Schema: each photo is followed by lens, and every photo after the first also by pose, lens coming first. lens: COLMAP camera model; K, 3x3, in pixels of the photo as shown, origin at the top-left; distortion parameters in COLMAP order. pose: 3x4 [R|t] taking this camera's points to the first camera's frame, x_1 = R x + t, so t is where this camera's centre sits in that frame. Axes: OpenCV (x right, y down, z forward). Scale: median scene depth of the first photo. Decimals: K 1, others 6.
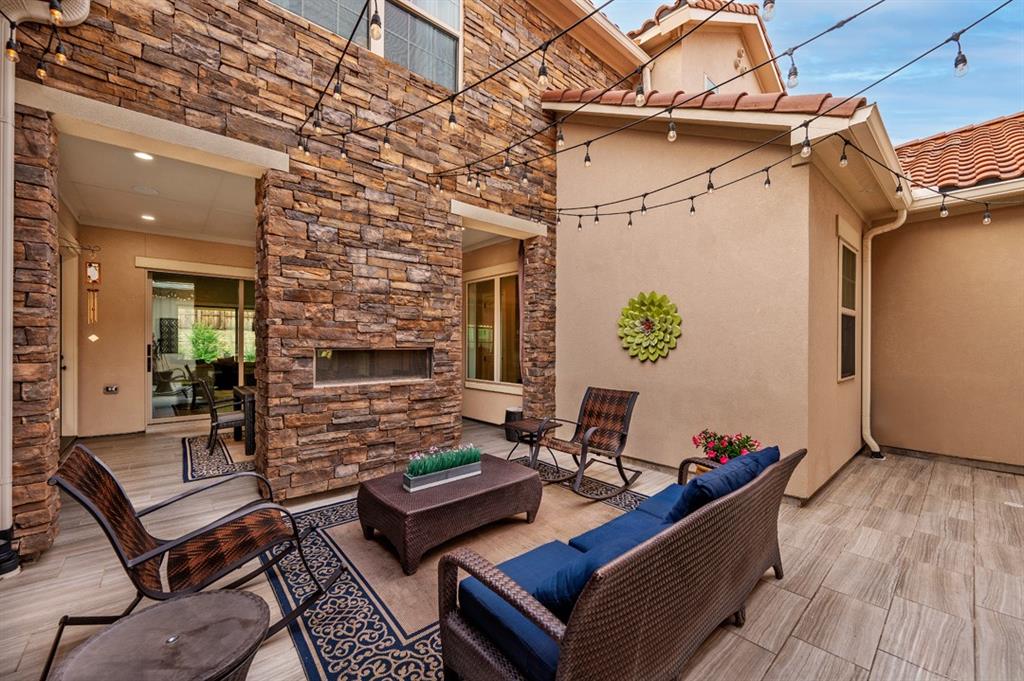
lens RADIAL K [[395.6, 0, 512.0], [0, 395.6, 340.5], [0, 0, 1]] dist [-0.000161, -0.000008]
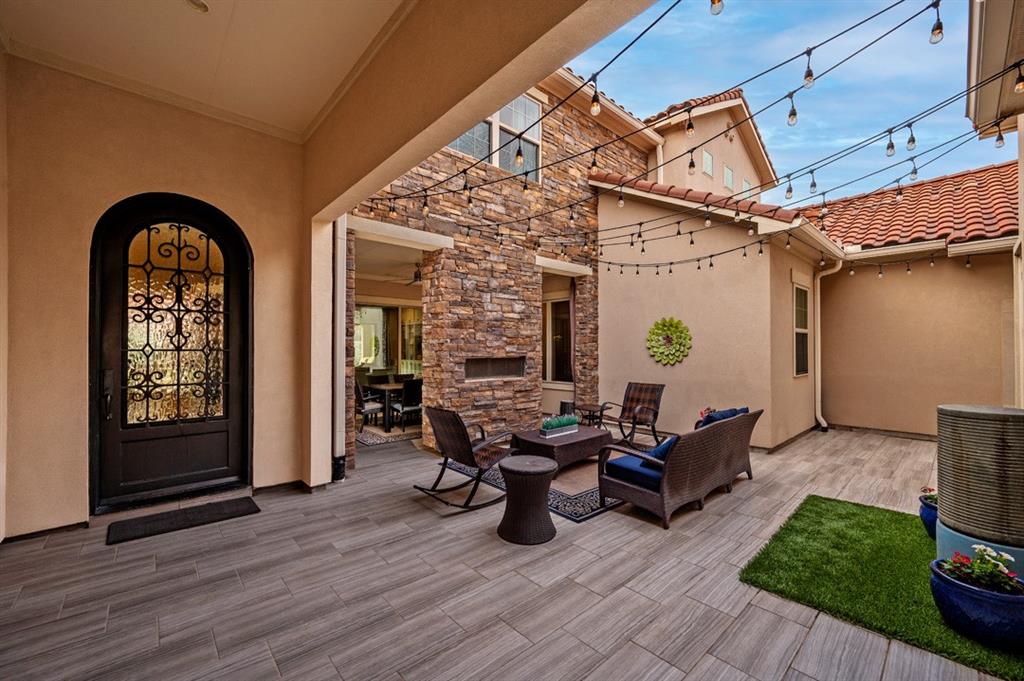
lens RADIAL K [[406.8, 0, 512.0], [0, 406.8, 340.5], [0, 0, 1]] dist [0.000565, -0.000066]
pose [[0.999705, -0.003638, 0.024008, -0.288669], [0.003934, 0.999917, -0.012288, -0.021942], [-0.023962, 0.012379, 0.999636, -0.526938]]
